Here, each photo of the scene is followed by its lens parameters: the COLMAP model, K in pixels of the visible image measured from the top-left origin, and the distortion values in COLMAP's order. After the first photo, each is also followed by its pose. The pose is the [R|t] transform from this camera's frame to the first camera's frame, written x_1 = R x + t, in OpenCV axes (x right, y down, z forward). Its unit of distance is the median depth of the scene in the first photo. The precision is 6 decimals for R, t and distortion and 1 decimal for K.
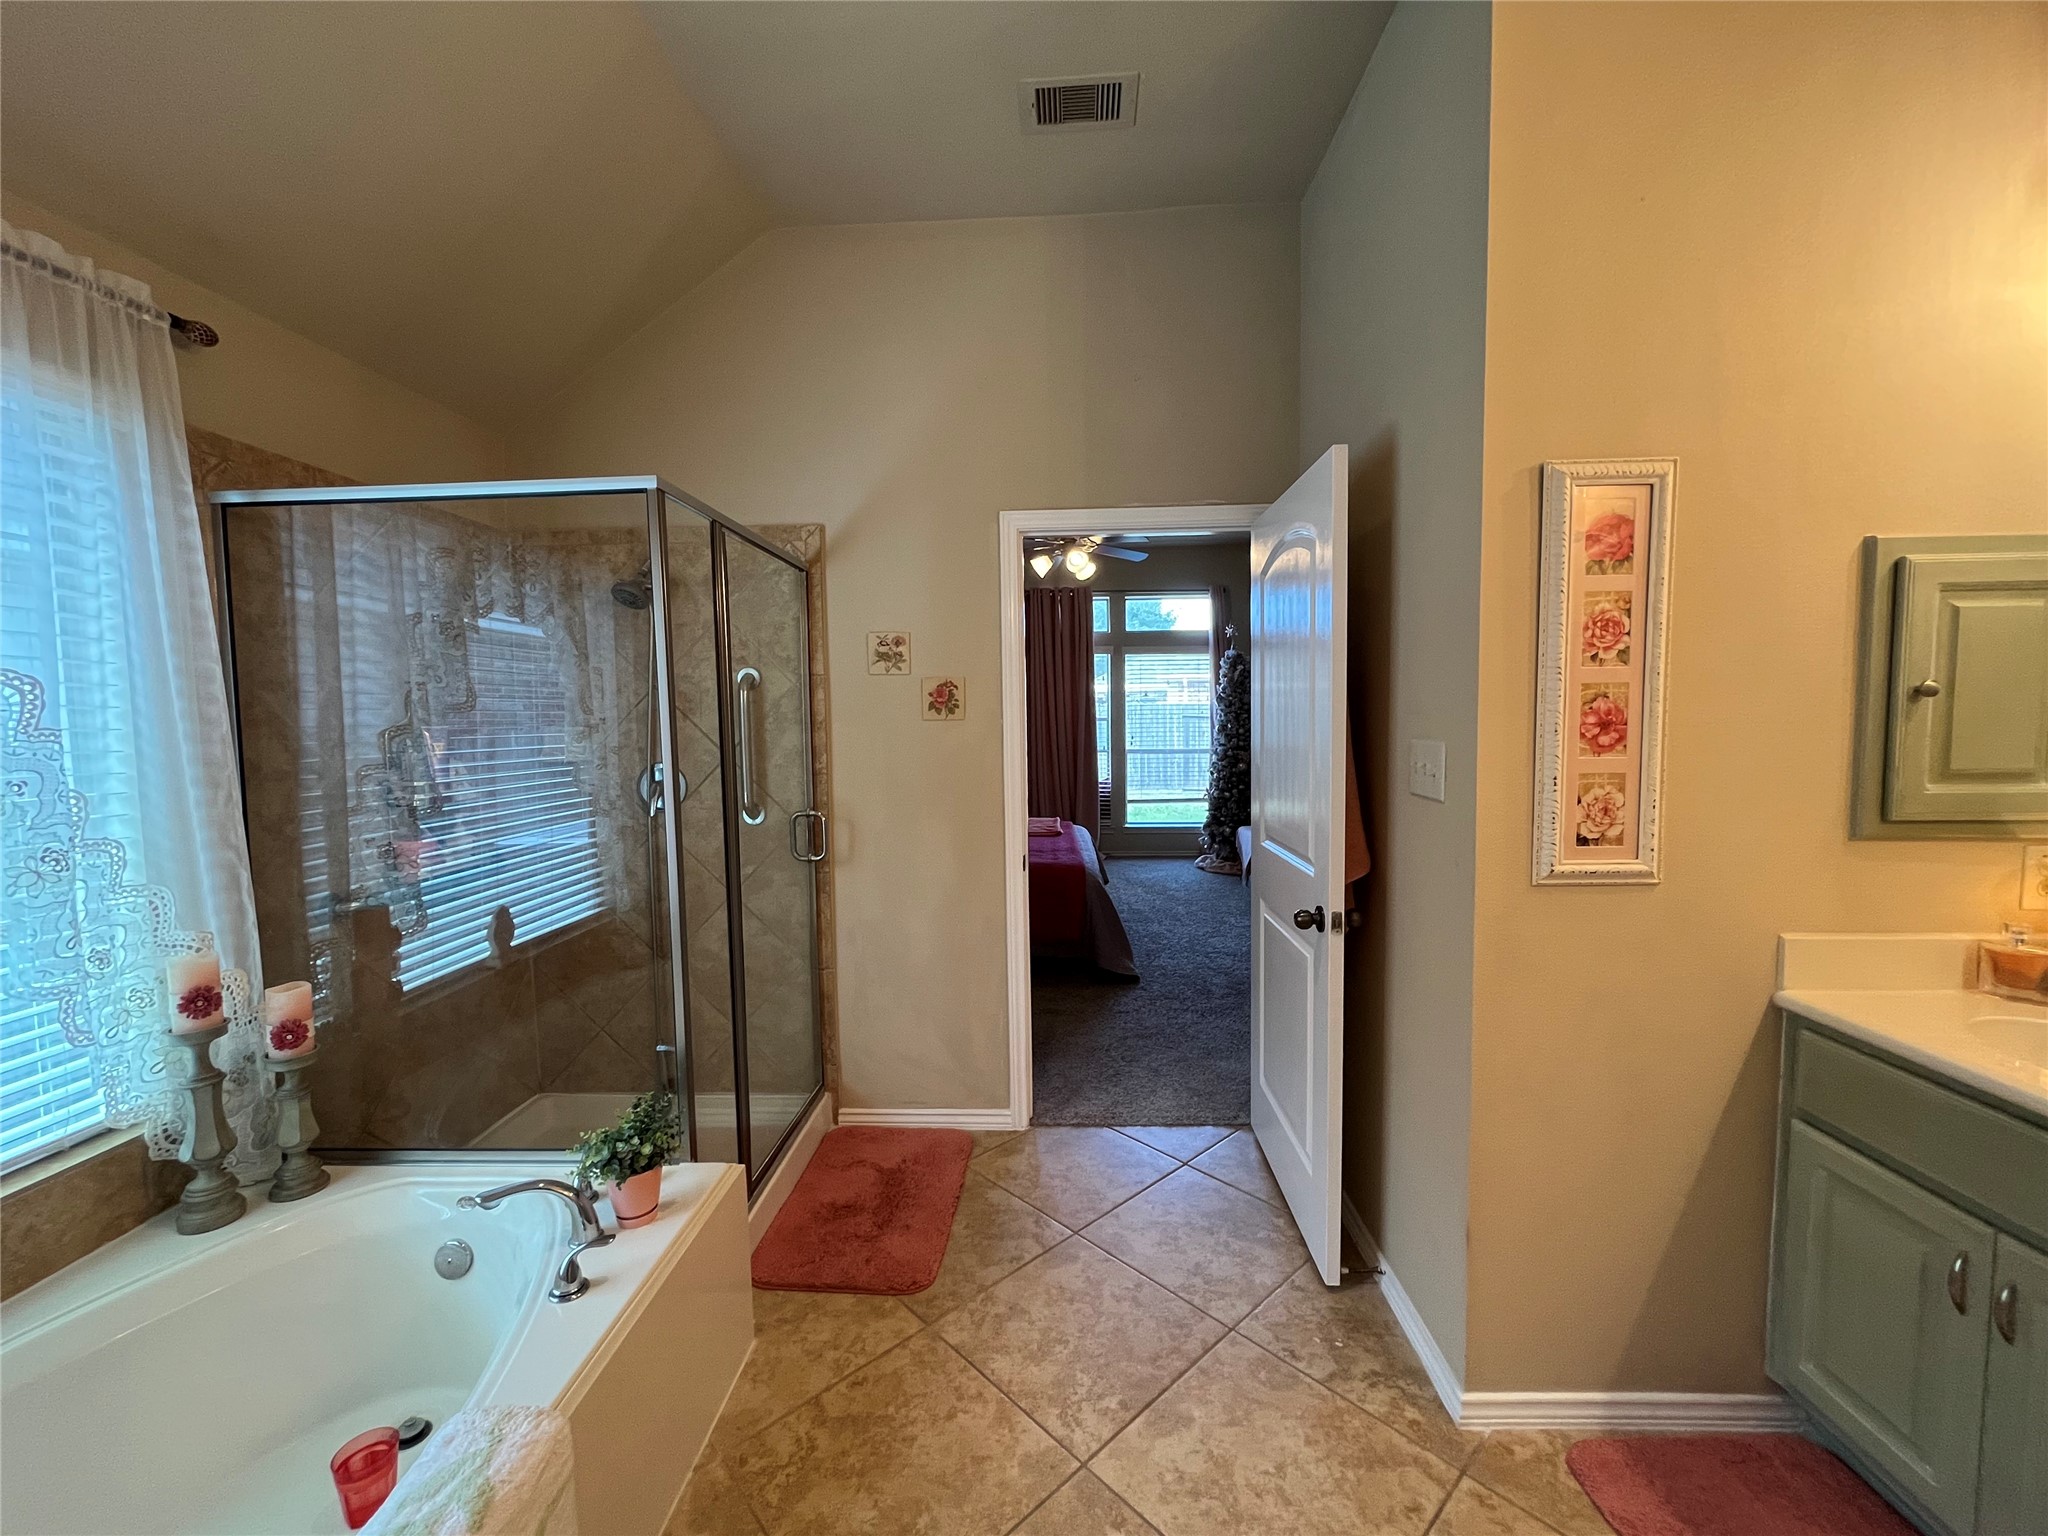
lens RADIAL K [[825.7, 0, 1024.0], [0, 825.7, 768.0], [0, 0, 1]] dist [-0.003007, -0.000013]
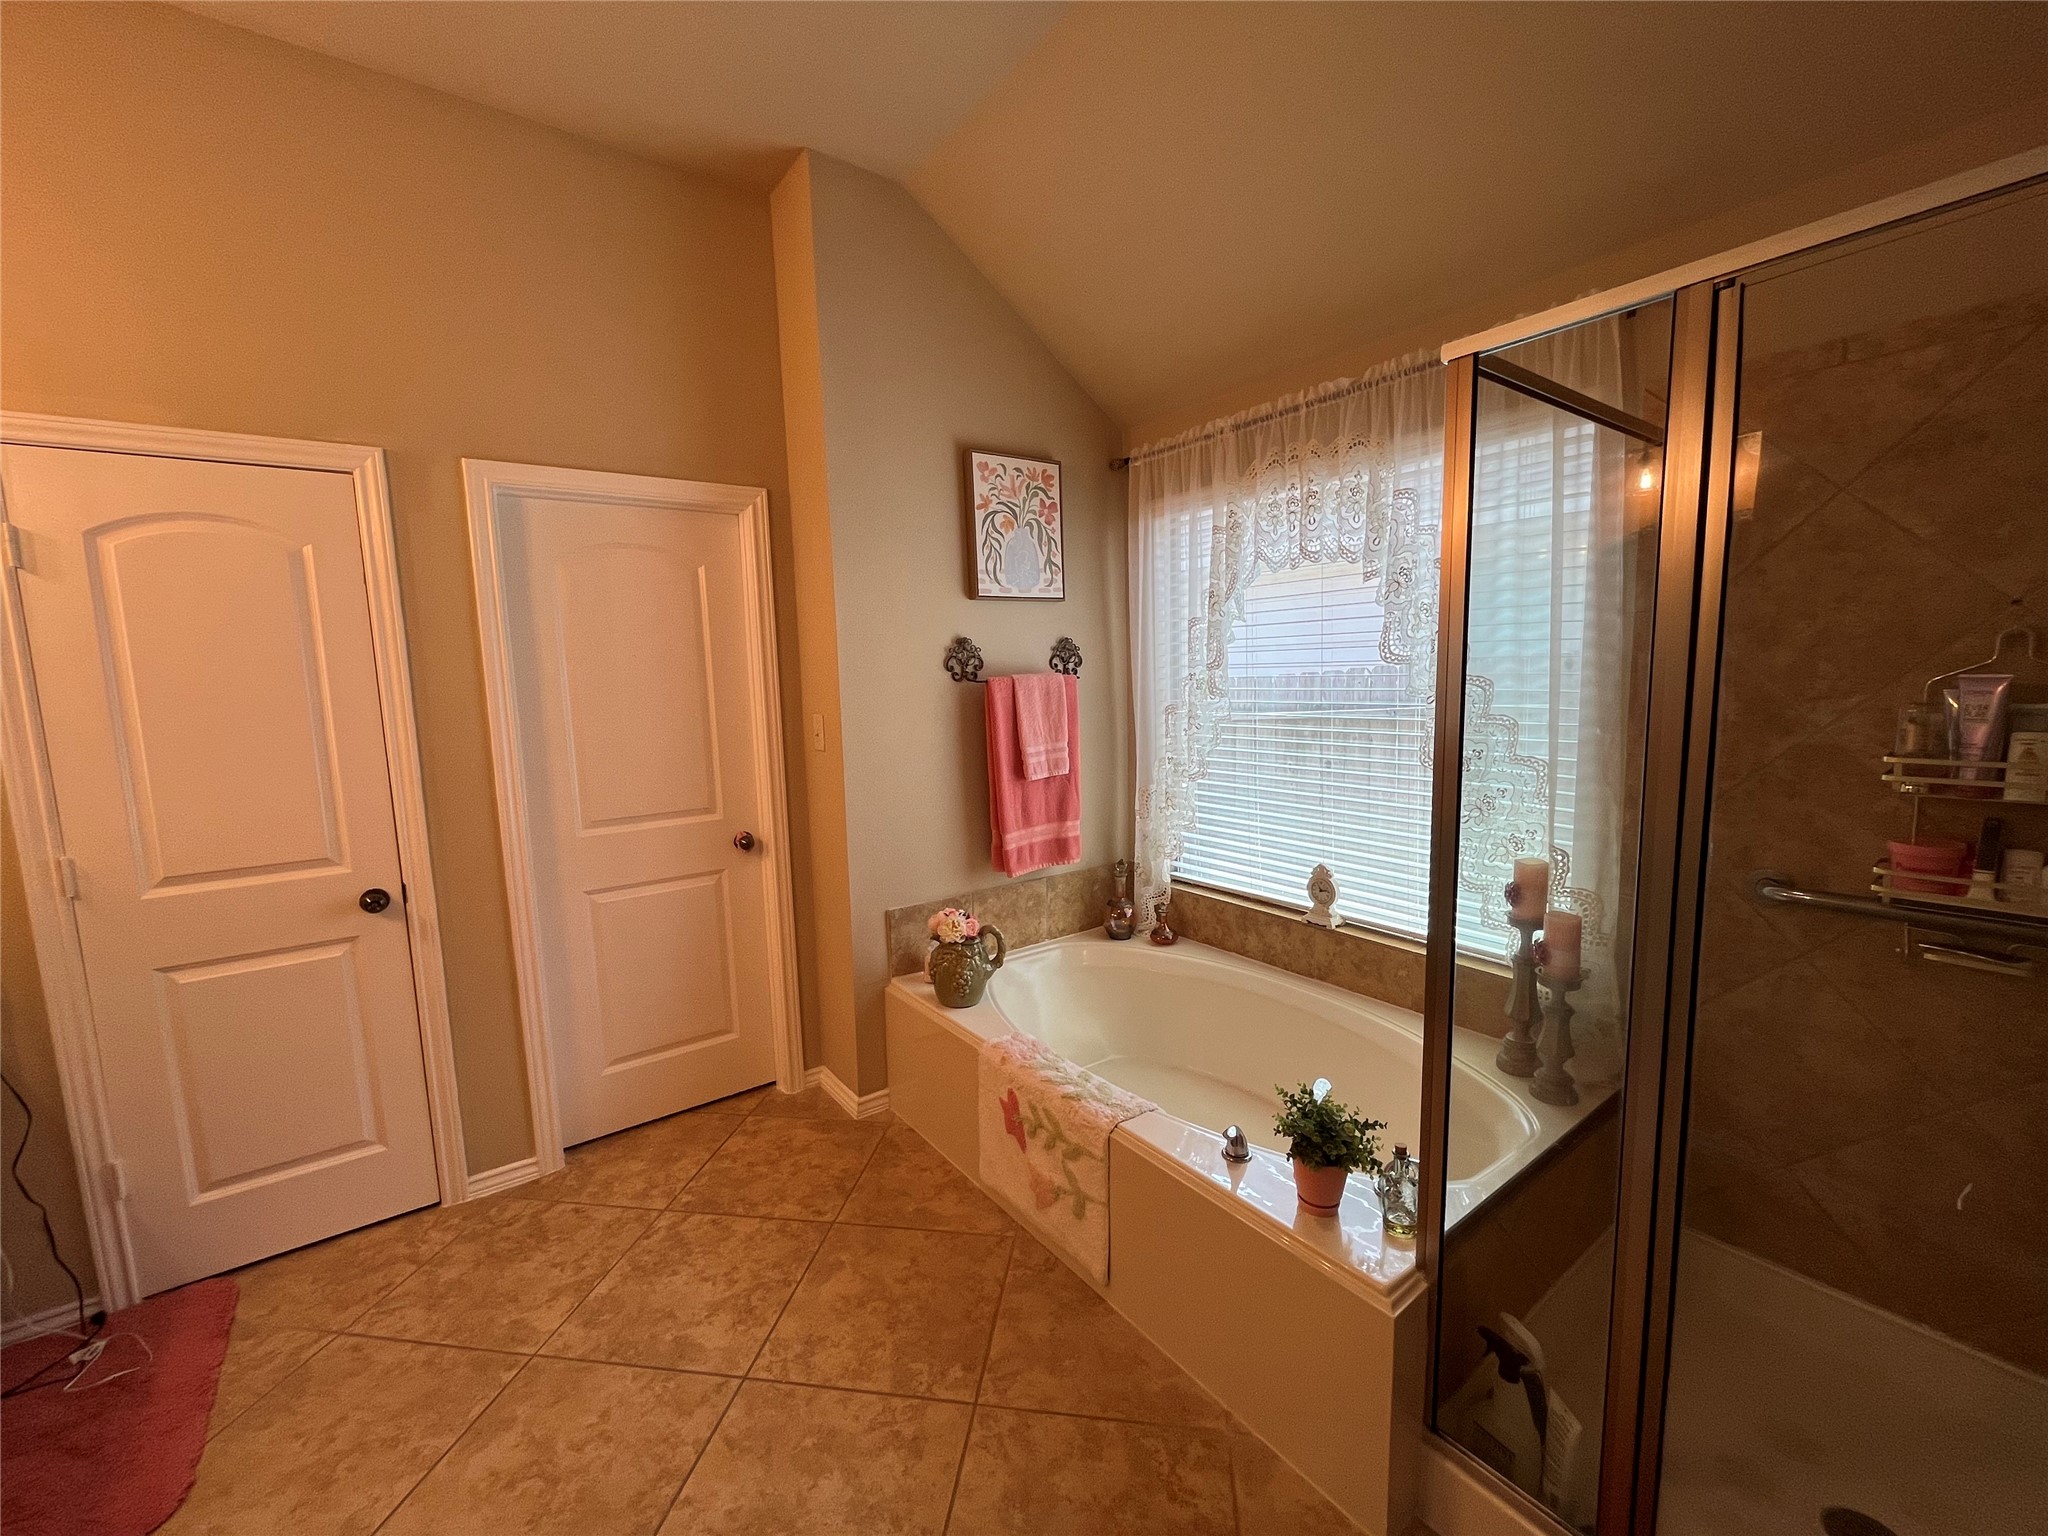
lens RADIAL K [[825.1, 0, 1024.0], [0, 825.1, 768.0], [0, 0, 1]] dist [-0.002787, -0.000346]
pose [[-0.779014, 0.111101, -0.617085, 0.327886], [-0.000319, 0.984106, 0.177583, -0.124986], [0.627006, 0.138536, -0.766597, 1.413222]]
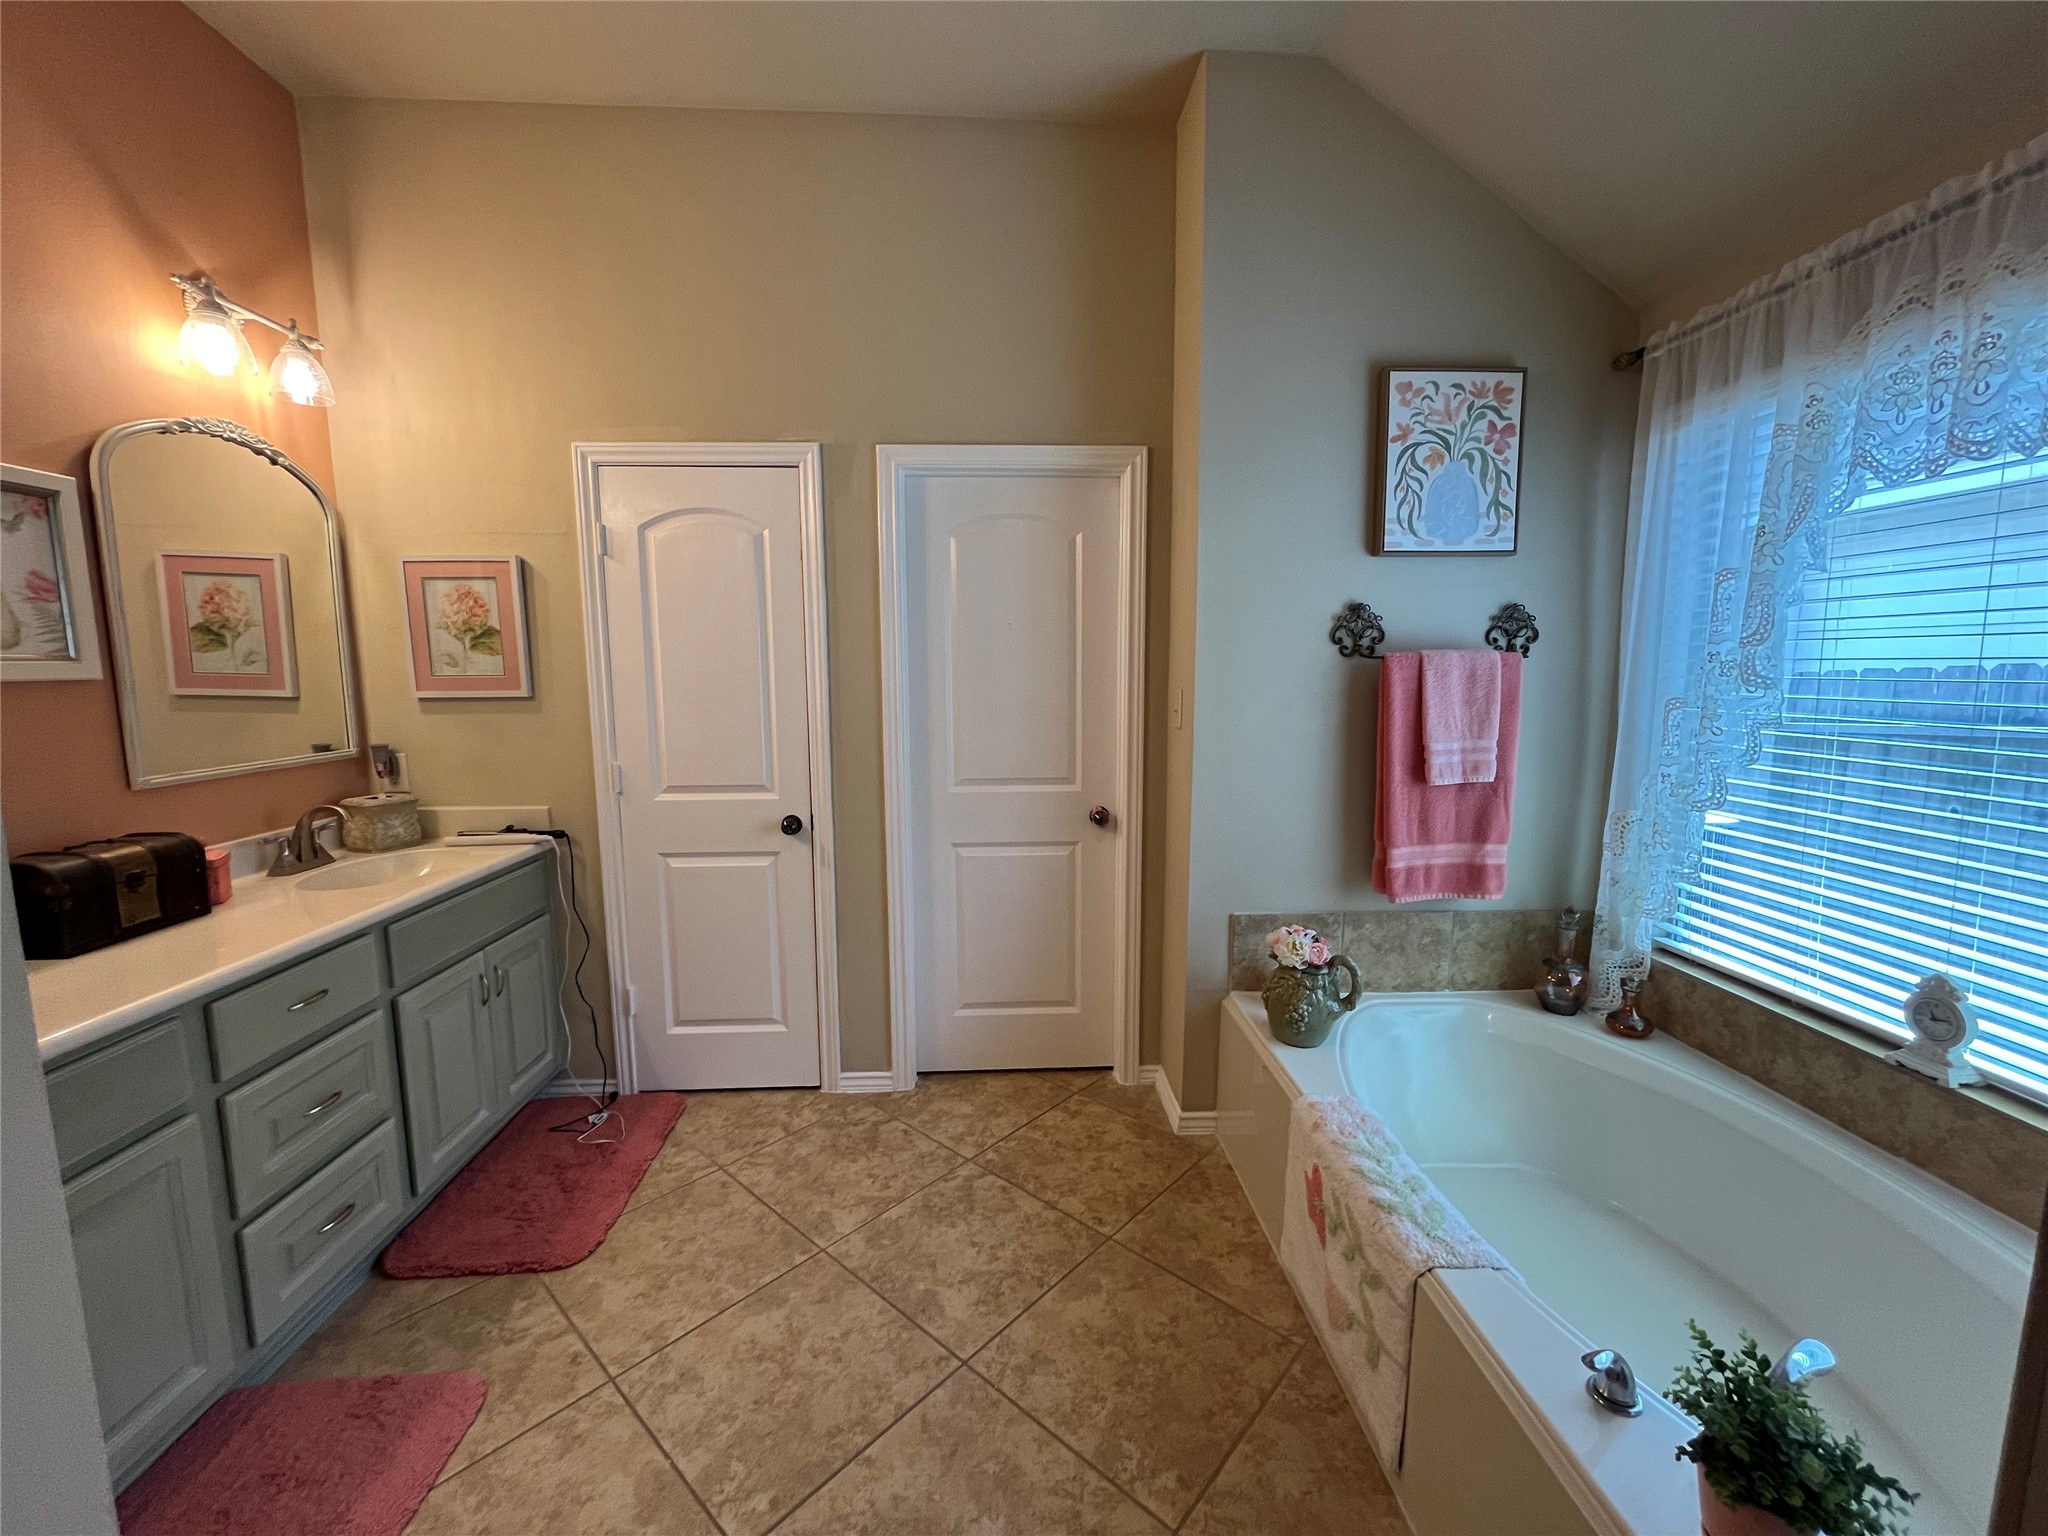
lens RADIAL K [[825.7, 0, 1024.0], [0, 825.7, 768.0], [0, 0, 1]] dist [-0.003007, -0.000013]
pose [[-0.995281, 0.029712, -0.092369, 0.047818], [0.011728, 0.981821, 0.189447, -0.085027], [0.096319, 0.187470, -0.977536, 1.356227]]
